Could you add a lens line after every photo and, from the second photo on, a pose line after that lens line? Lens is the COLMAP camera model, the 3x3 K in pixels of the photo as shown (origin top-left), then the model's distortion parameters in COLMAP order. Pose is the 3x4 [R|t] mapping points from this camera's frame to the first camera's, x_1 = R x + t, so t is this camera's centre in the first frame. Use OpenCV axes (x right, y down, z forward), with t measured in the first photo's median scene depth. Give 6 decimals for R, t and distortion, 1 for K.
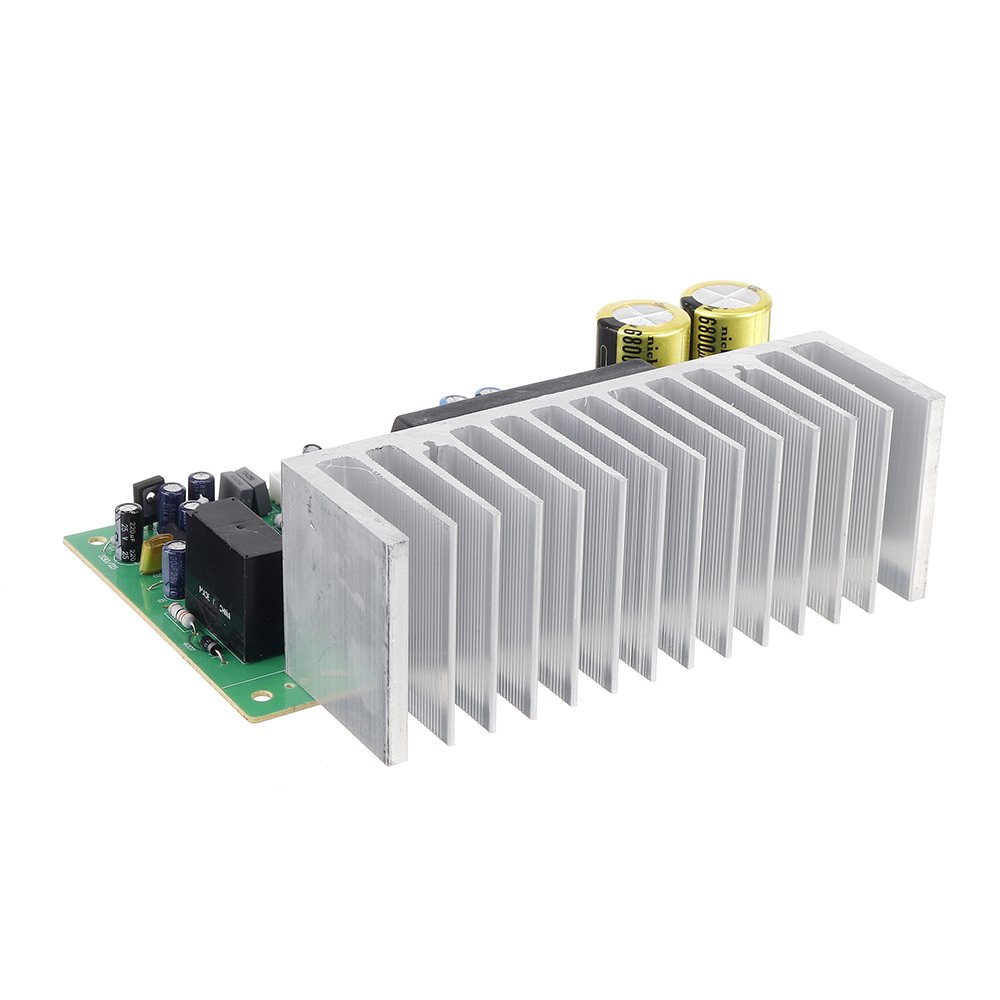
lens RADIAL K [[2623.3, 0, 500.0], [0, 2623.3, 500.0], [0, 0, 1]] dist [-0.010083, 0.219343]
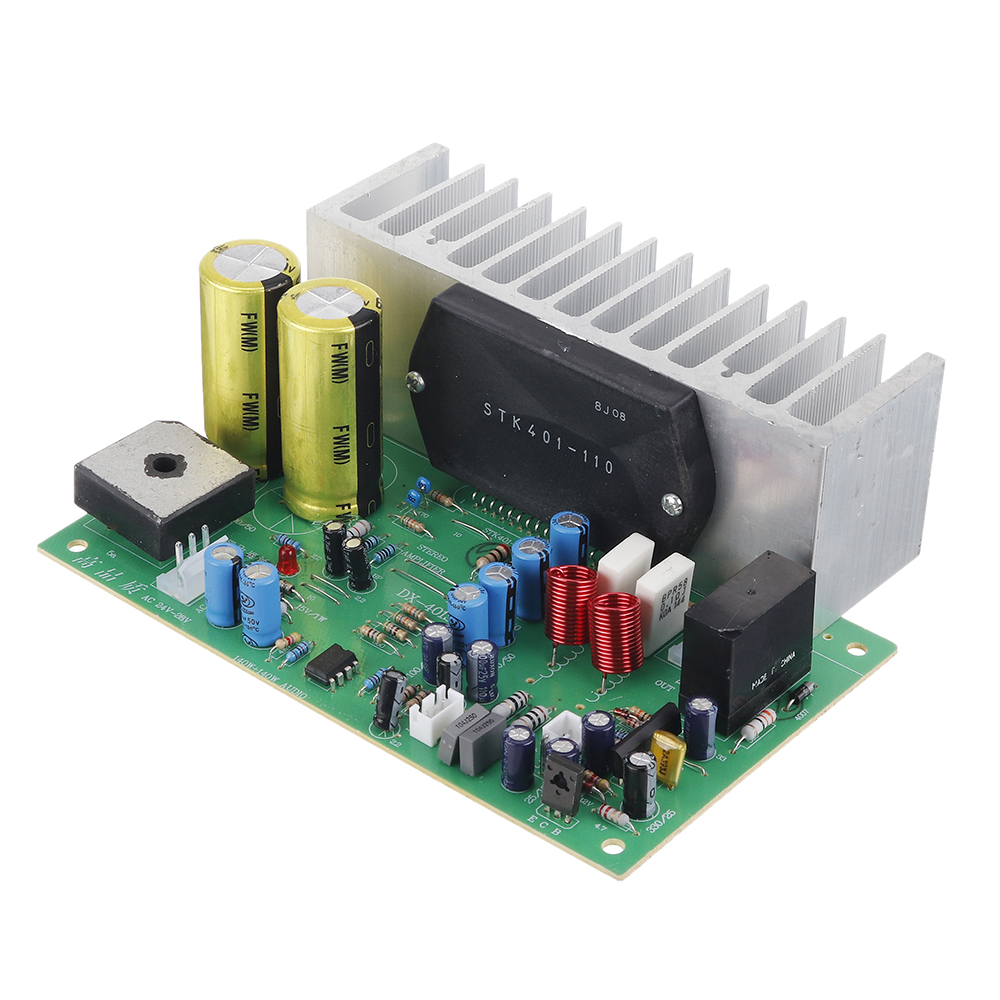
lens RADIAL K [[2861.3, 0, 500.0], [0, 2861.3, 500.0], [0, 0, 1]] dist [0.053463, 0.159677]
pose [[-0.295202, -0.573574, 0.764113, -0.773530], [0.398052, 0.653210, 0.644106, -0.652311], [-0.868568, 0.494298, 0.035483, 0.961729]]
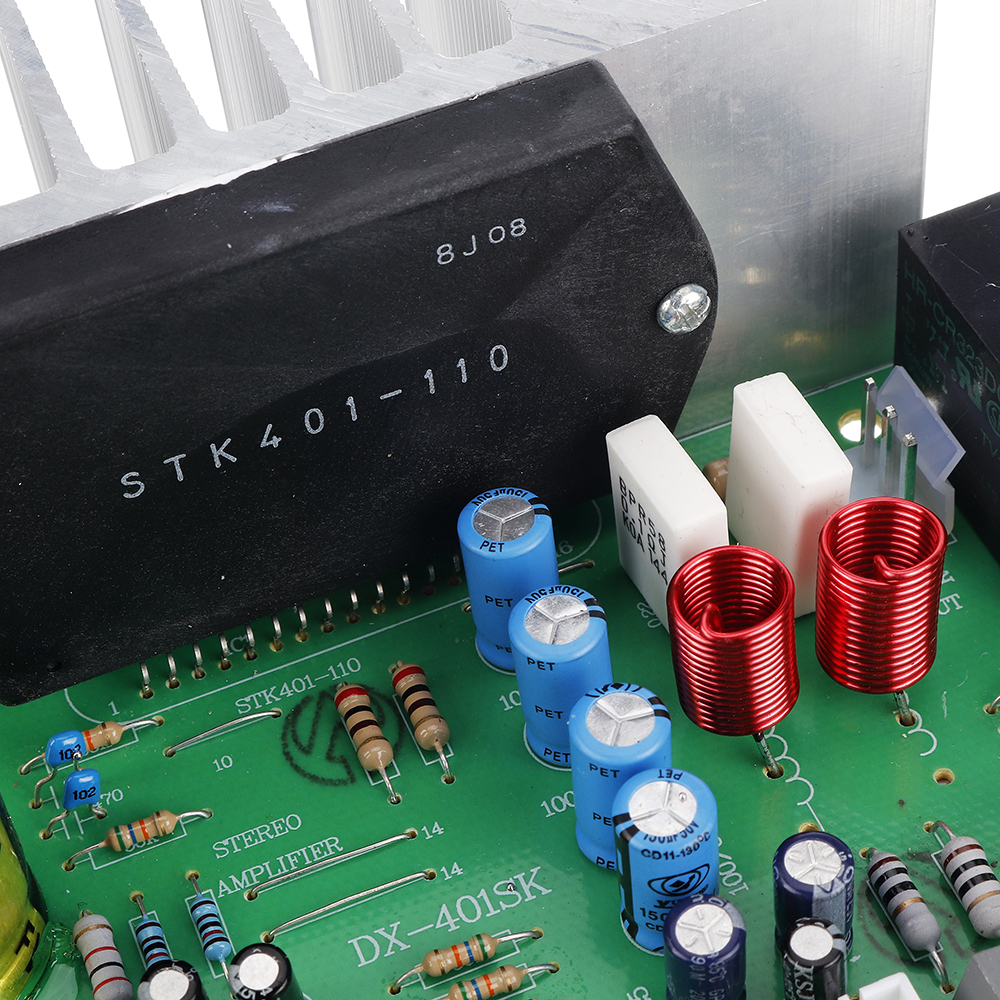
lens RADIAL K [[2496.9, 0, 500.0], [0, 2496.9, 500.0], [0, 0, 1]] dist [-0.023360, -0.184831]
pose [[-0.980785, -0.101321, 0.166715, -0.080360], [0.135441, 0.261420, 0.955675, -0.341773], [-0.140413, 0.959892, -0.242674, 1.065189]]
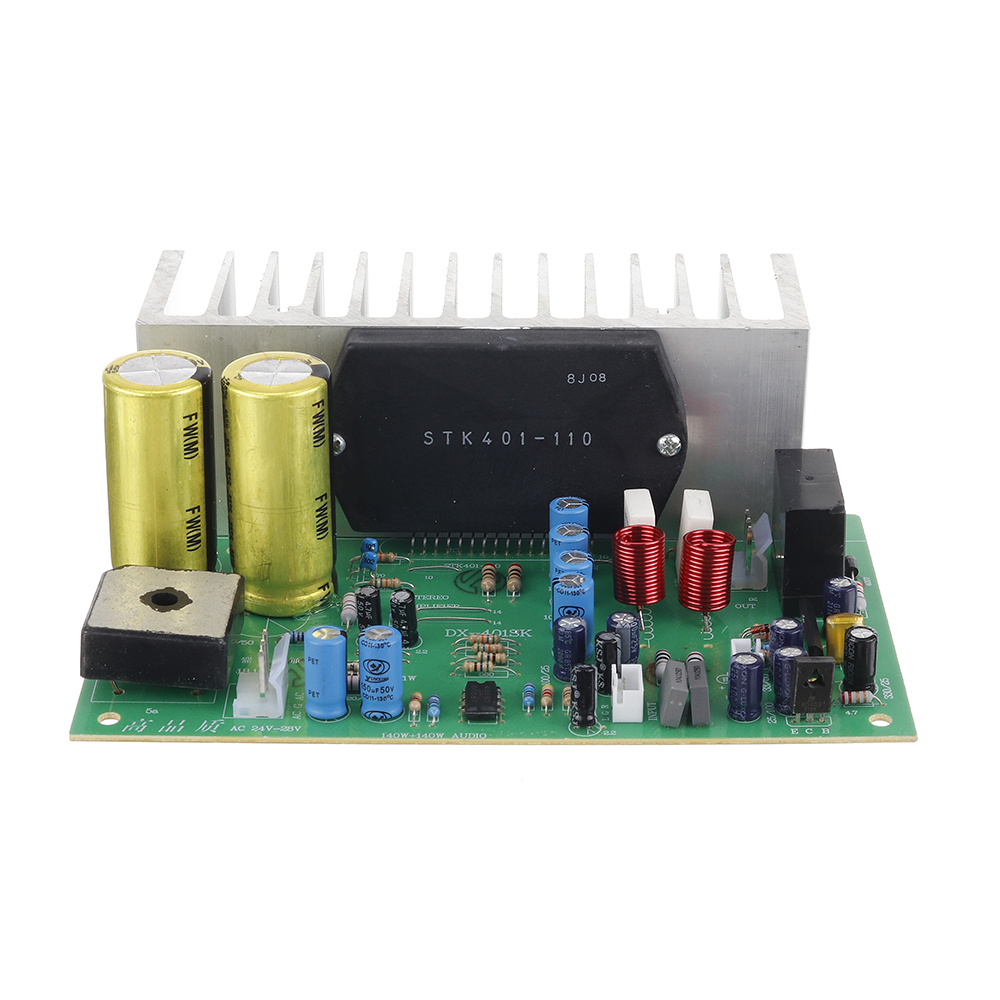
lens RADIAL K [[2493.8, 0, 484.7], [0, 2493.8, 499.8], [0, 0, 1]] dist [-0.028610, -0.092648]
pose [[-0.833264, -0.265455, 0.484980, -0.416686], [0.226842, 0.635810, 0.737759, -0.641394], [-0.504196, 0.724762, -0.469581, 1.401049]]
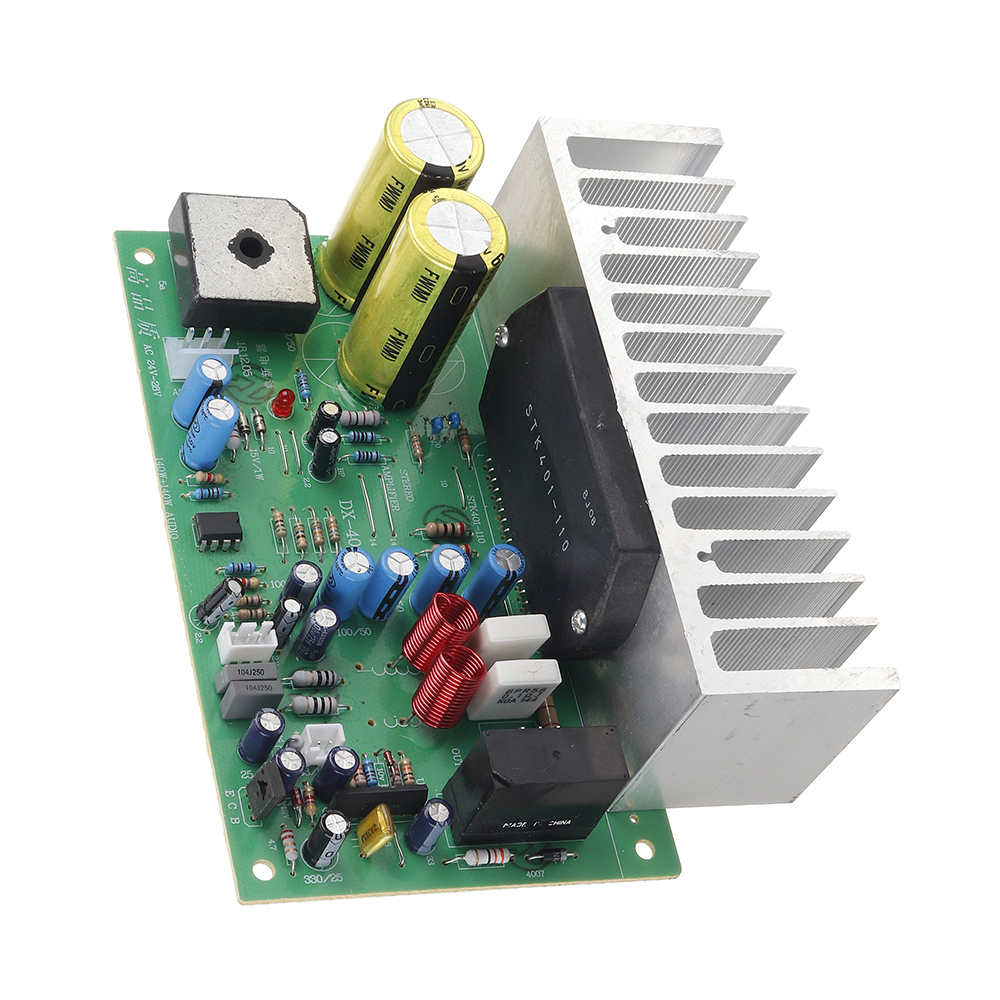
lens RADIAL K [[2742.3, 0, 500.0], [0, 2742.3, 500.0], [0, 0, 1]] dist [-0.005613, 0.329505]
pose [[0.320784, -0.721441, 0.613694, -0.581927], [0.096005, 0.669366, 0.736704, -0.697946], [-0.942274, -0.177405, 0.283984, 0.719504]]
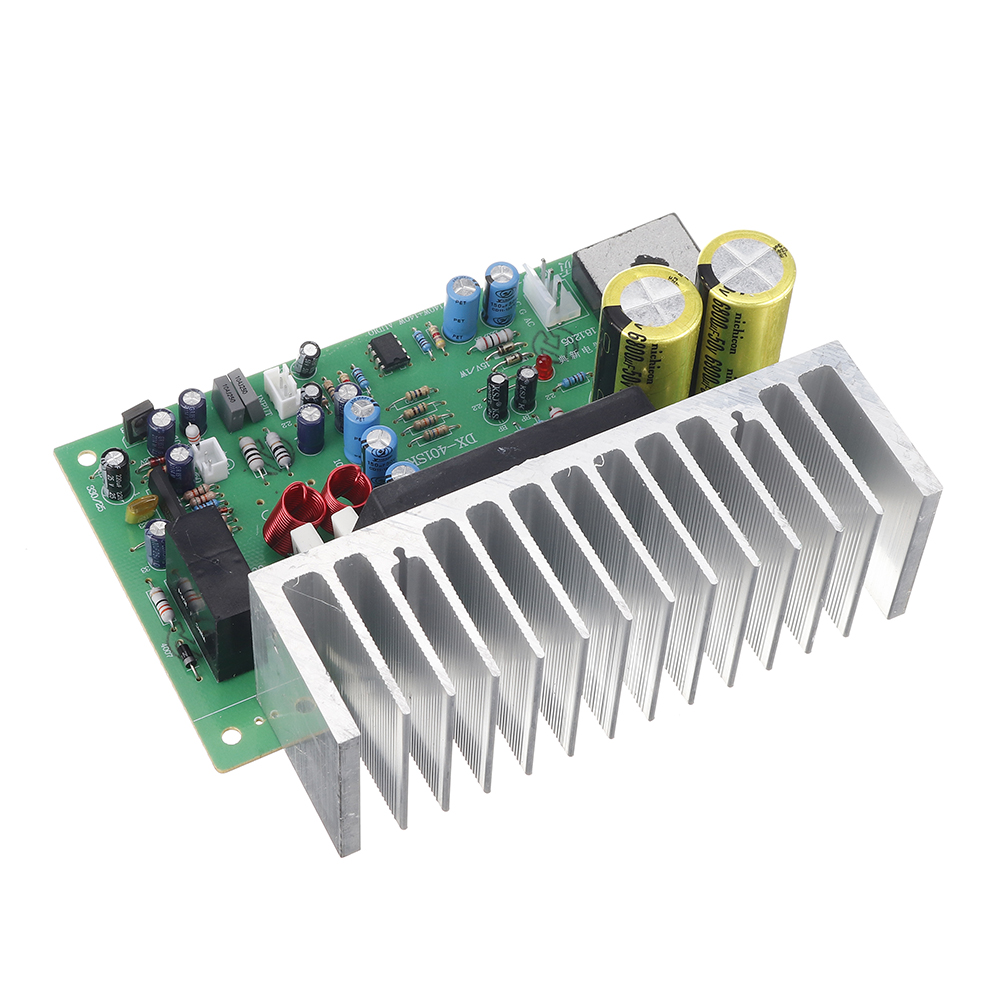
lens RADIAL K [[2733.4, 0, 465.9], [0, 2733.4, 499.4], [0, 0, 1]] dist [0.041605, -0.233839]
pose [[0.994977, 0.087277, -0.049019, 0.042763], [-0.051855, 0.868266, 0.493382, -0.499642], [0.085622, -0.488362, 0.868430, 0.103599]]
